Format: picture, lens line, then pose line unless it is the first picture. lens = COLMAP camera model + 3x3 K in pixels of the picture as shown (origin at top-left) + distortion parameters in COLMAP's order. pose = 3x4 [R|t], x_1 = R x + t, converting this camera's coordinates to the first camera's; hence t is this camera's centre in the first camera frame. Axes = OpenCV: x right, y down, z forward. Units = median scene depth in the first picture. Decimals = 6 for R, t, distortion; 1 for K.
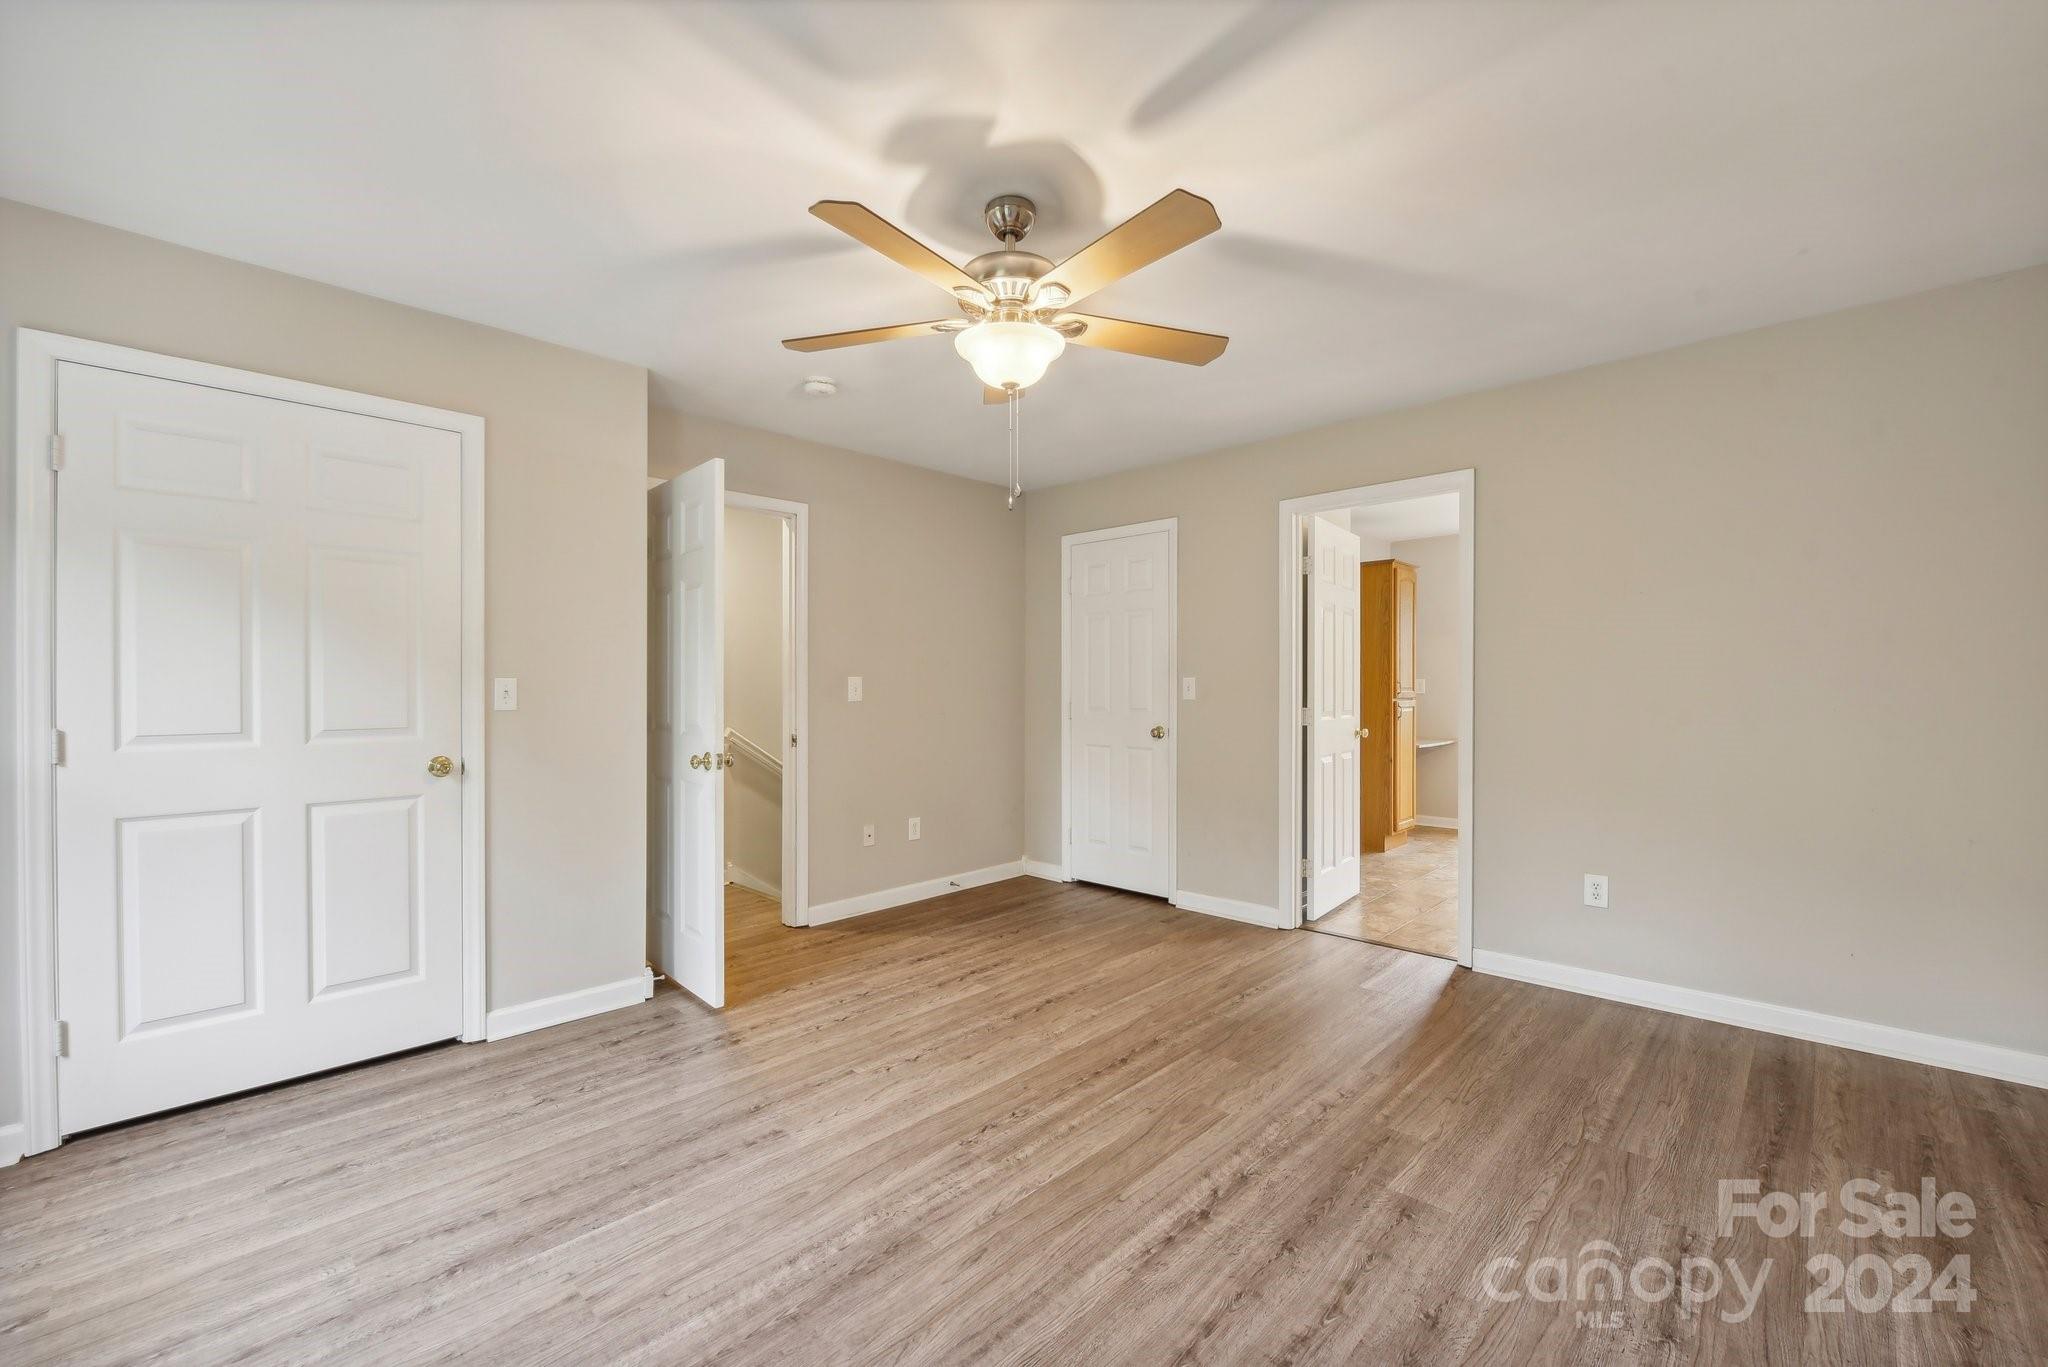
lens RADIAL K [[848.0, 0, 1024.6], [0, 848.0, 689.3], [0, 0, 1]] dist [-0.009386, -0.000566]
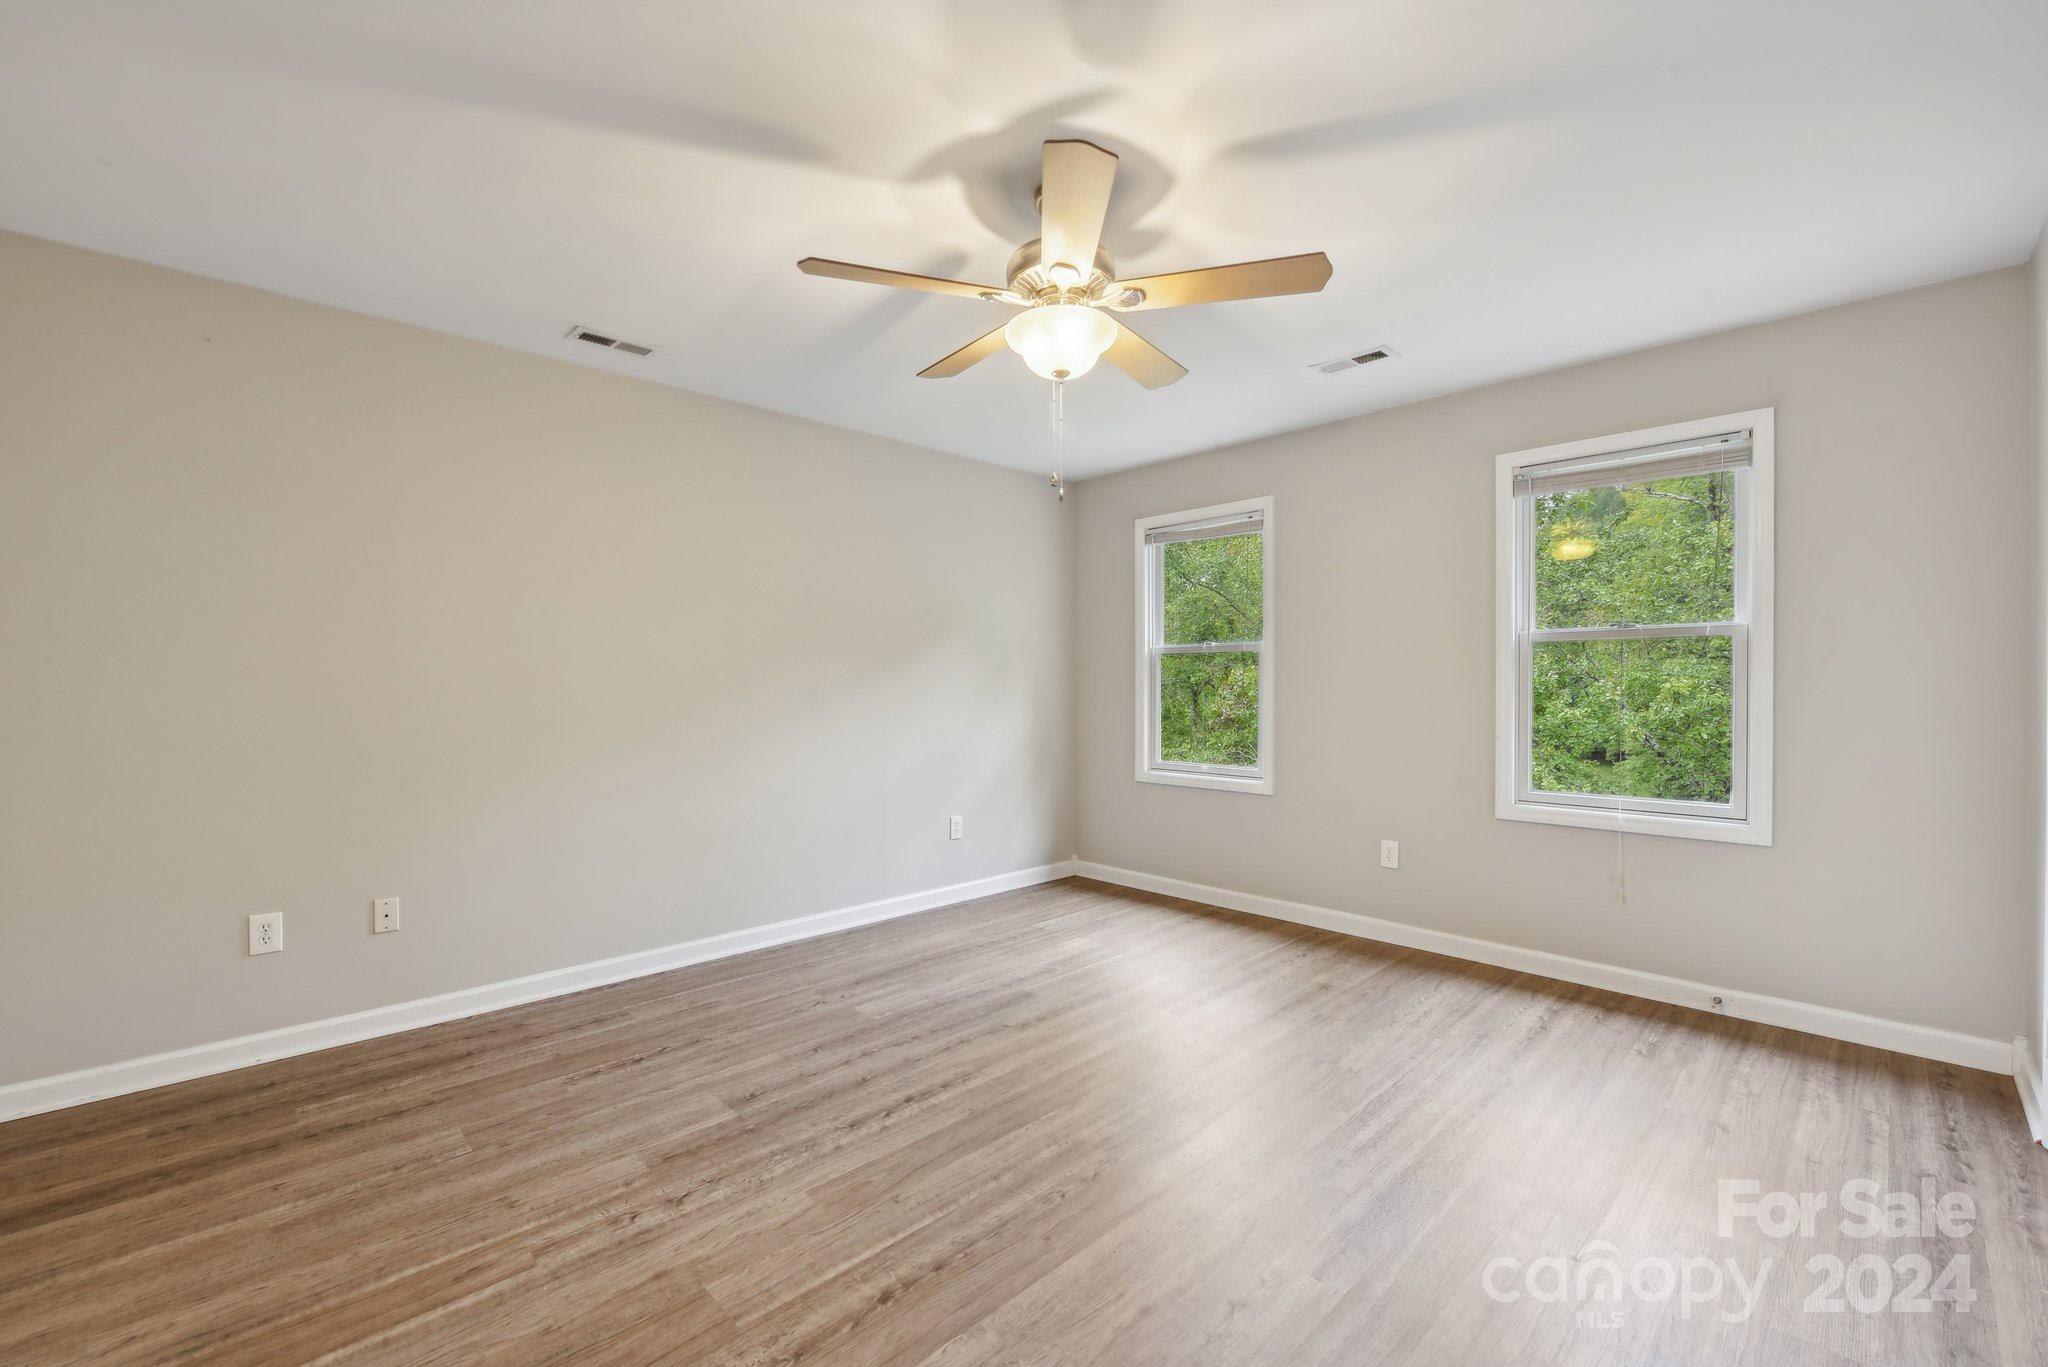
lens RADIAL K [[848.0, 0, 1024.6], [0, 848.0, 689.3], [0, 0, 1]] dist [-0.009386, -0.000566]
pose [[-0.999354, 0.004412, 0.035679, -0.007841], [0.004737, 0.999948, 0.009022, -0.003229], [-0.035638, 0.009186, -0.999323, 1.995562]]
